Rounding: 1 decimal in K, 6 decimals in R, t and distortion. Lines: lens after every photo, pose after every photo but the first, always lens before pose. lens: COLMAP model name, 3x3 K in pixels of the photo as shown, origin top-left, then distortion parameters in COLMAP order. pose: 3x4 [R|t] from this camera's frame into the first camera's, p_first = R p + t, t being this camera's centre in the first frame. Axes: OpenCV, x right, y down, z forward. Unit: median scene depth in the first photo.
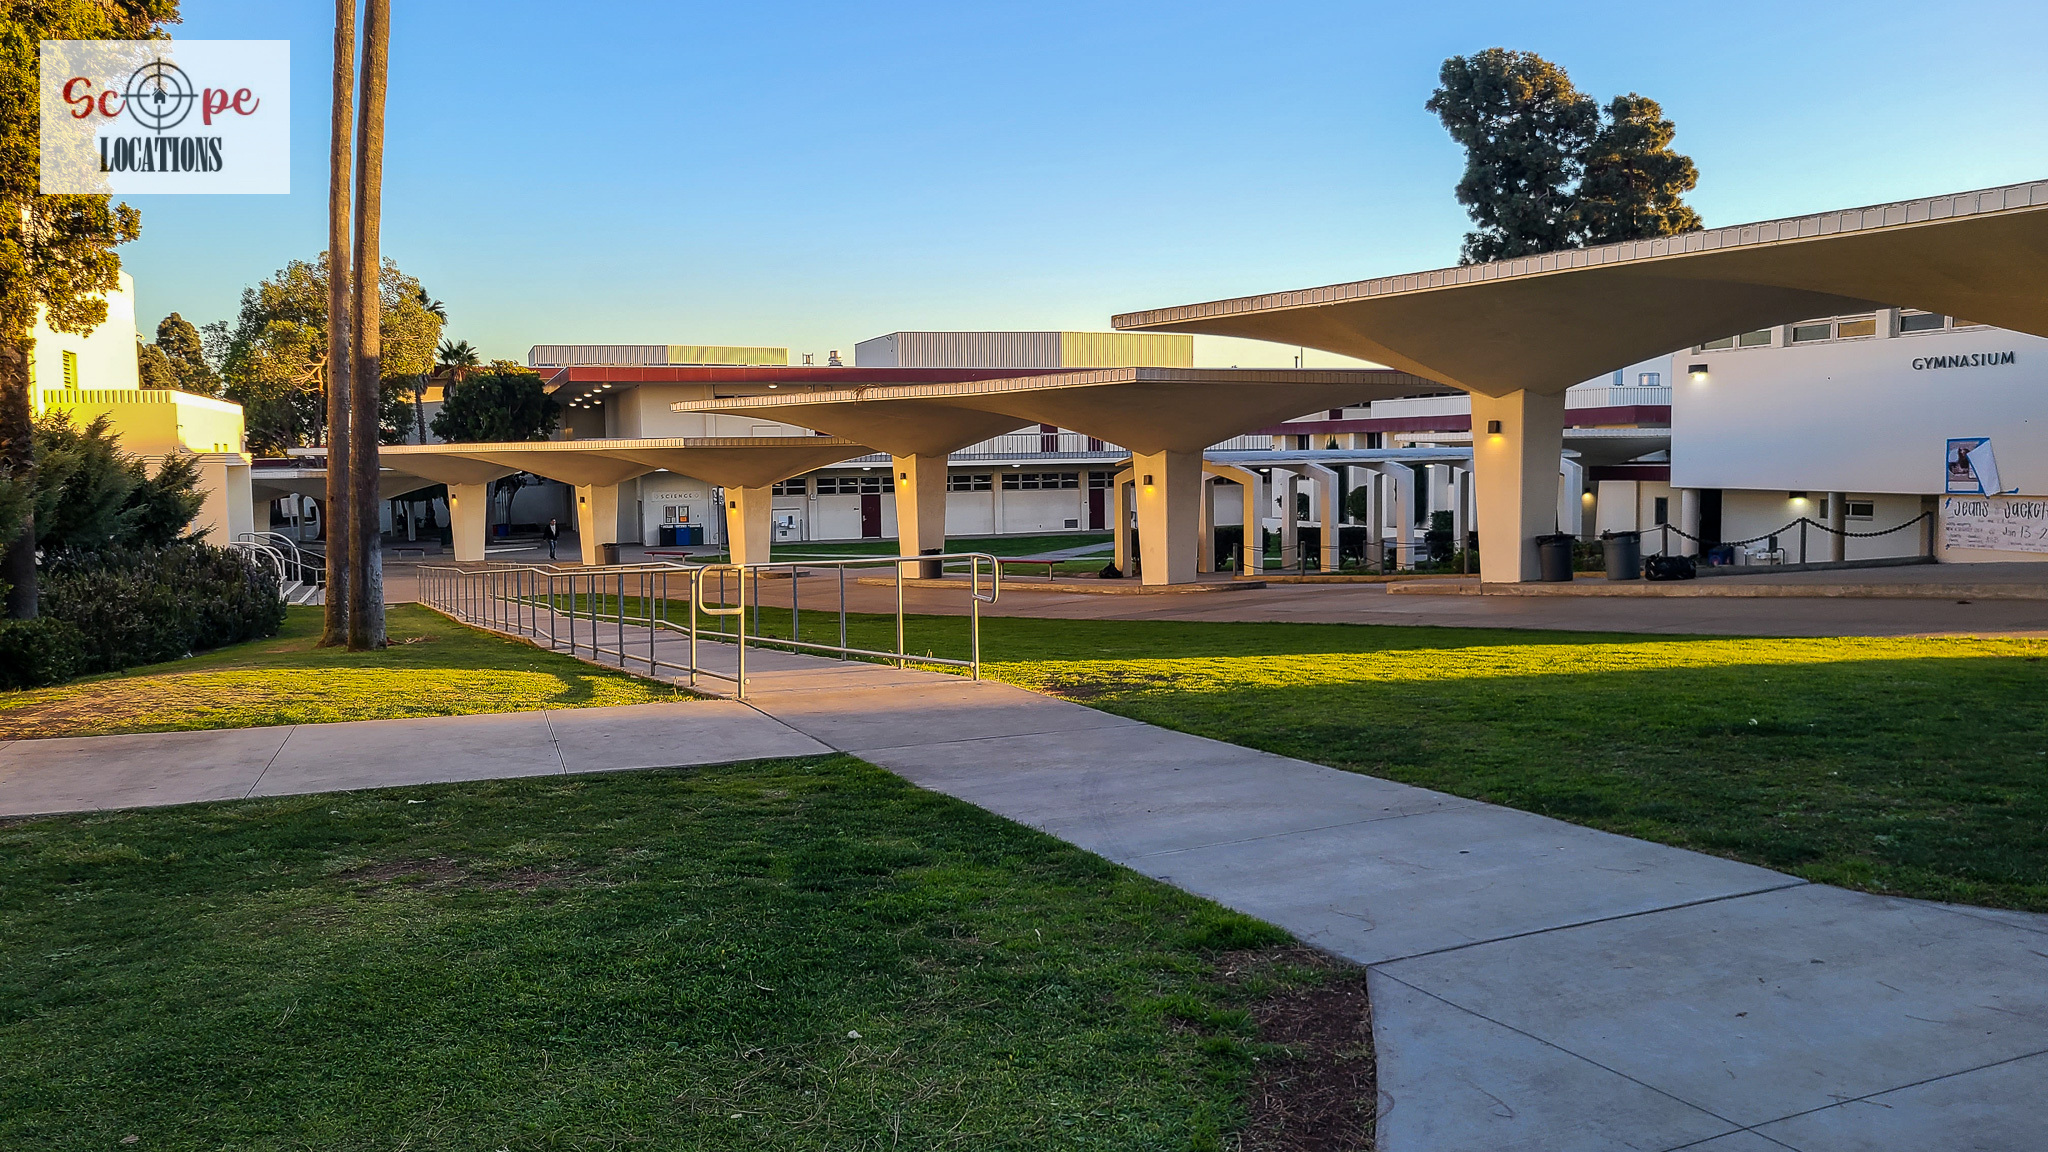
lens RADIAL K [[1538.7, 0, 1027.1], [0, 1538.7, 555.1], [0, 0, 1]] dist [0.051688, -0.028479]
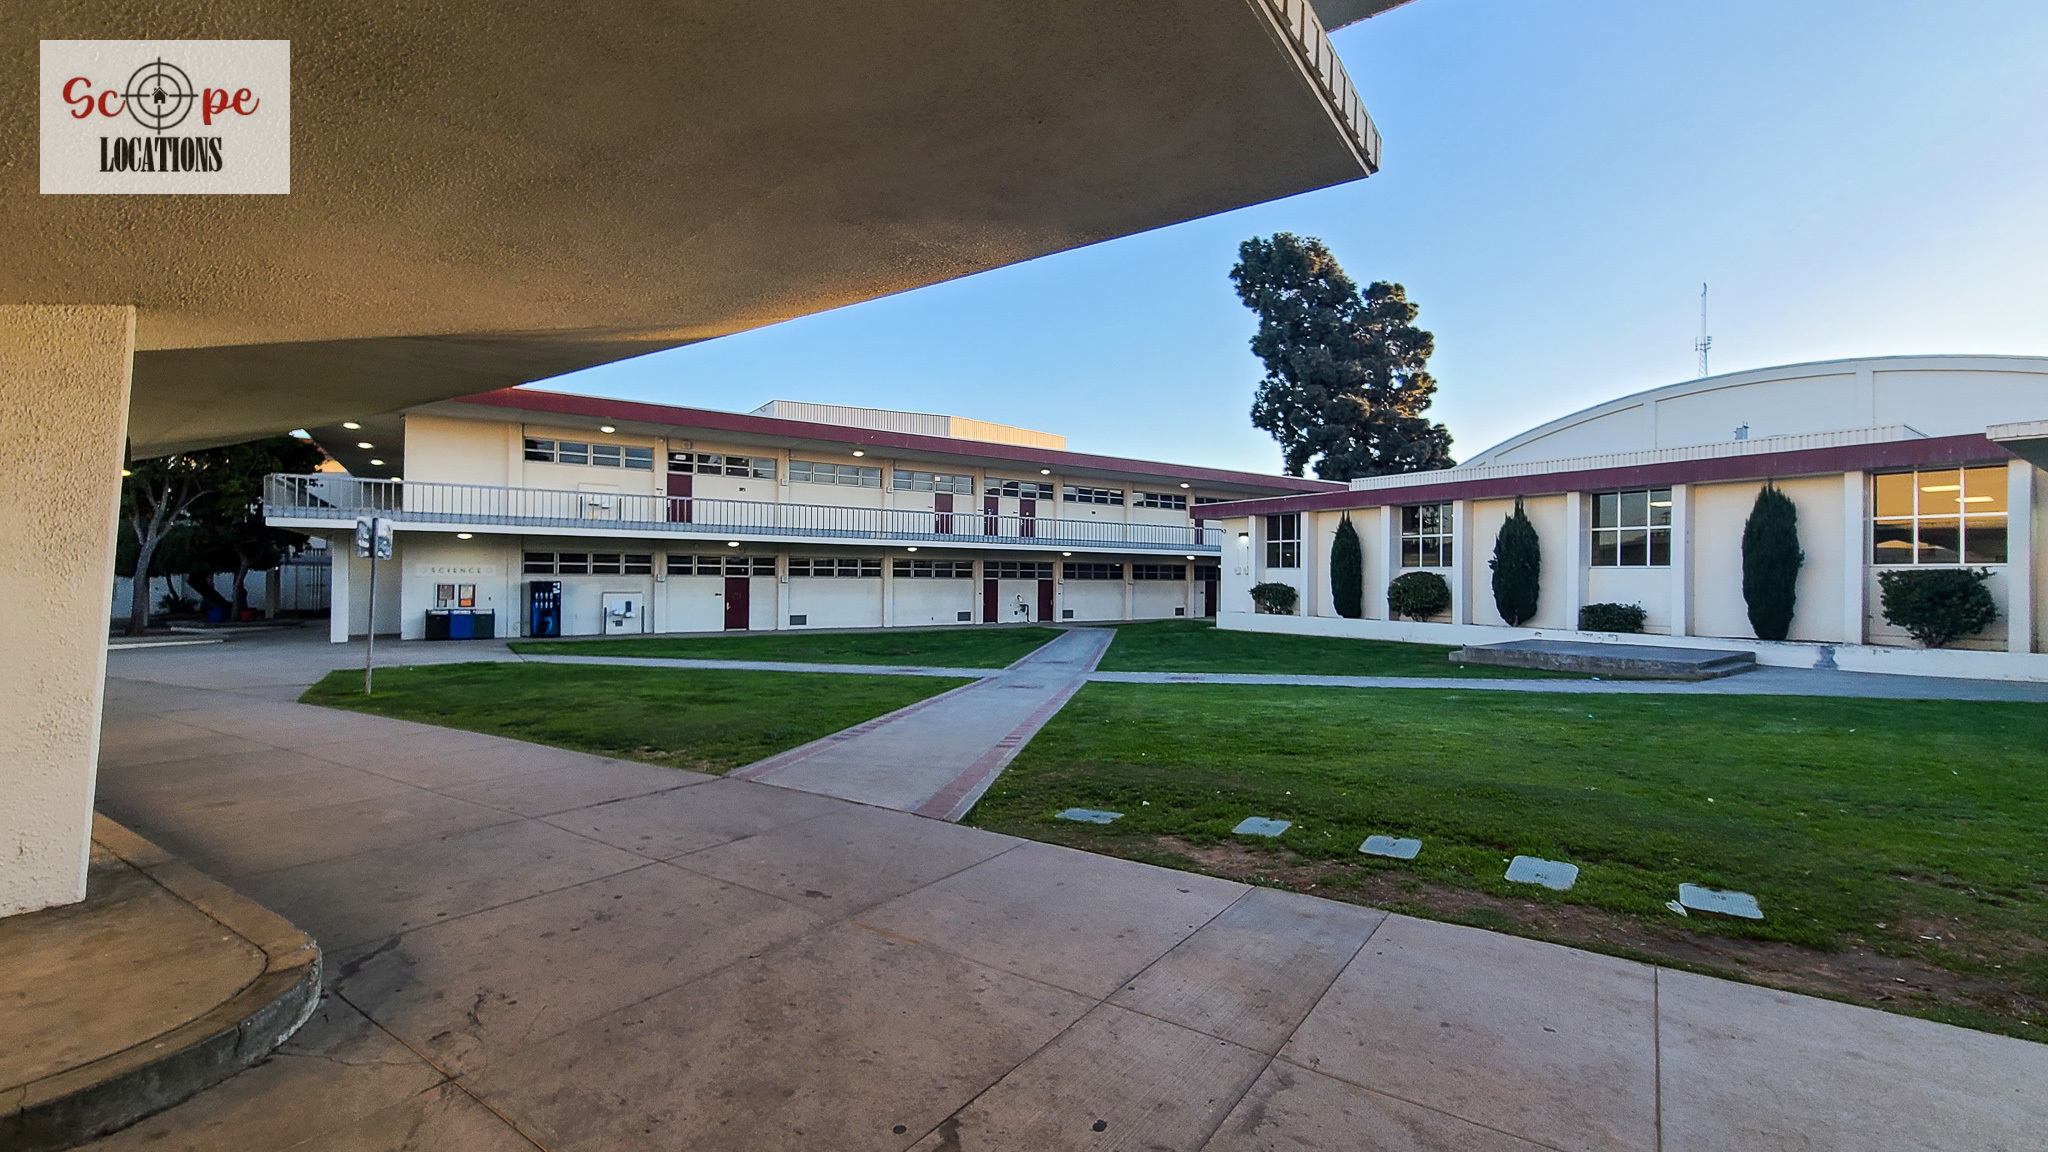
lens RADIAL K [[840.7, 0, 1029.7], [0, 840.7, 569.4], [0, 0, 1]] dist [-0.003107, -0.002183]
pose [[0.969074, 0.026953, 0.245294, -0.060610], [-0.007270, 0.996704, -0.080800, -0.008383], [-0.246663, 0.076517, 0.966076, 0.529639]]
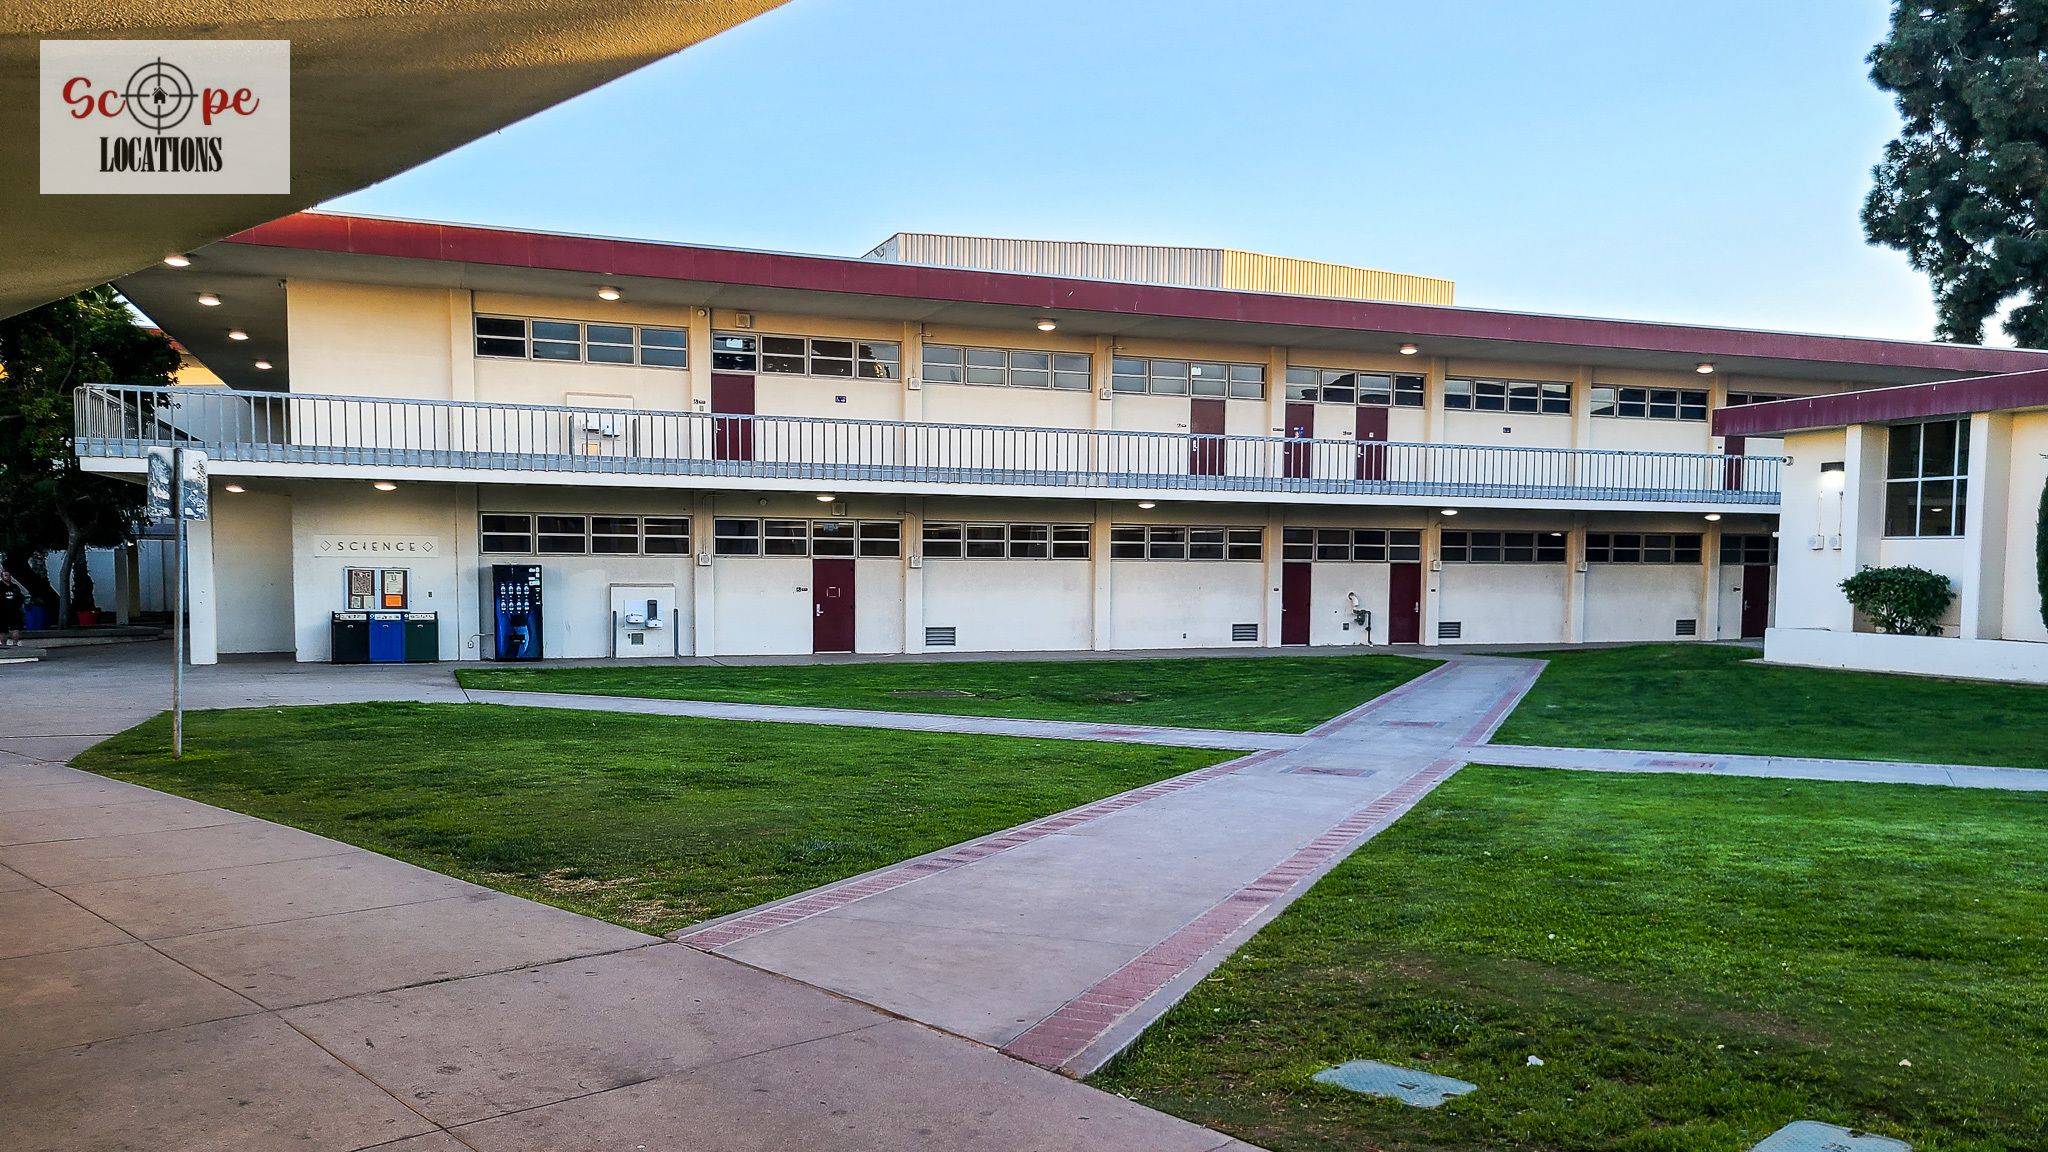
lens RADIAL K [[1538.7, 0, 1033.4], [0, 1538.7, 658.0], [0, 0, 1]] dist [0.051688, -0.028479]
pose [[0.999448, 0.022581, 0.024375, -0.052892], [-0.022452, 0.999733, -0.005546, -0.008450], [-0.024494, 0.004995, 0.999687, 0.541573]]
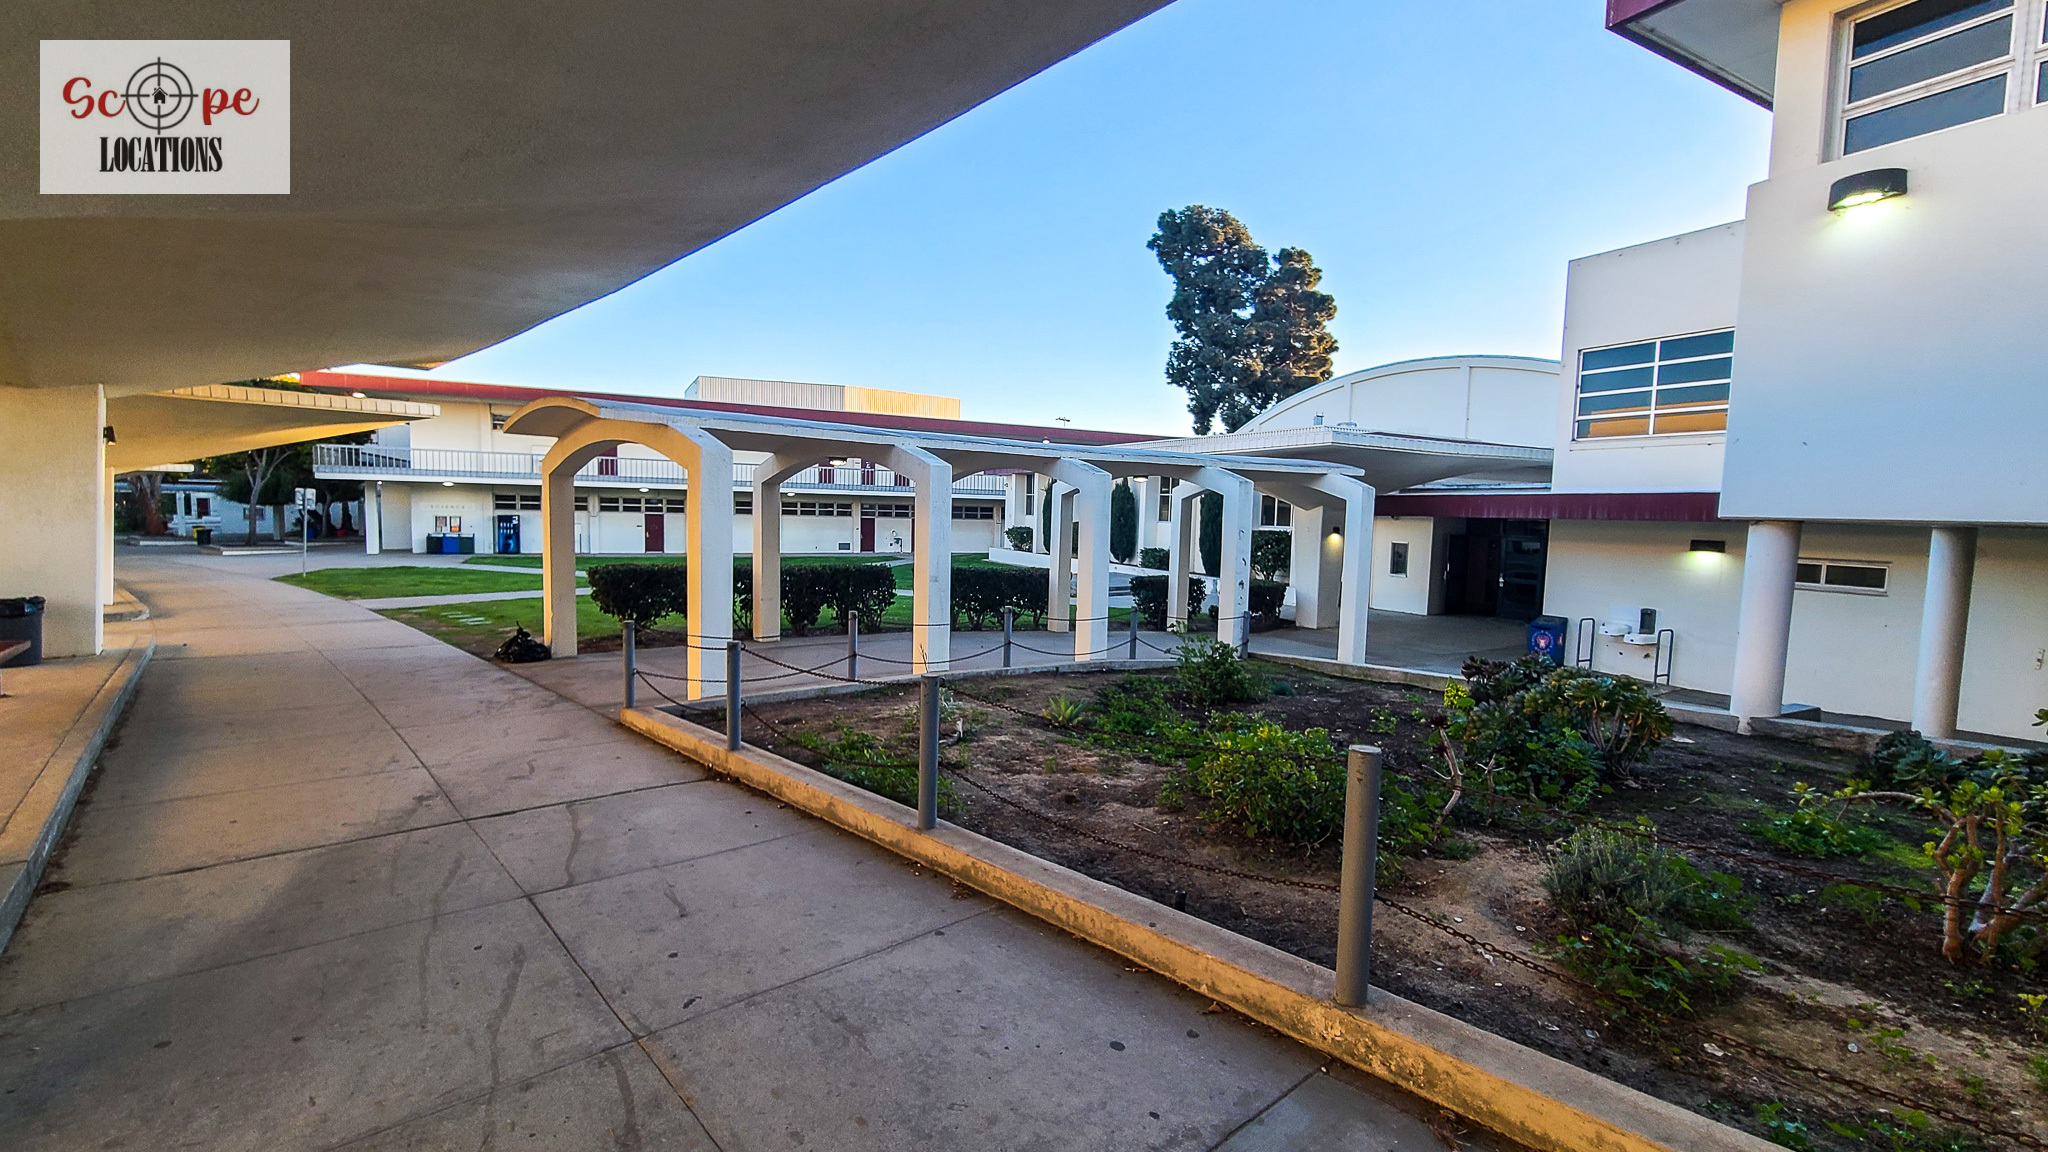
lens RADIAL K [[840.7, 0, 1031.5], [0, 840.7, 574.0], [0, 0, 1]] dist [-0.003107, -0.002183]
pose [[0.991243, 0.032689, 0.127944, 0.093959], [-0.034202, 0.999368, 0.009648, -0.010816], [-0.127548, -0.013939, 0.991734, 0.360089]]
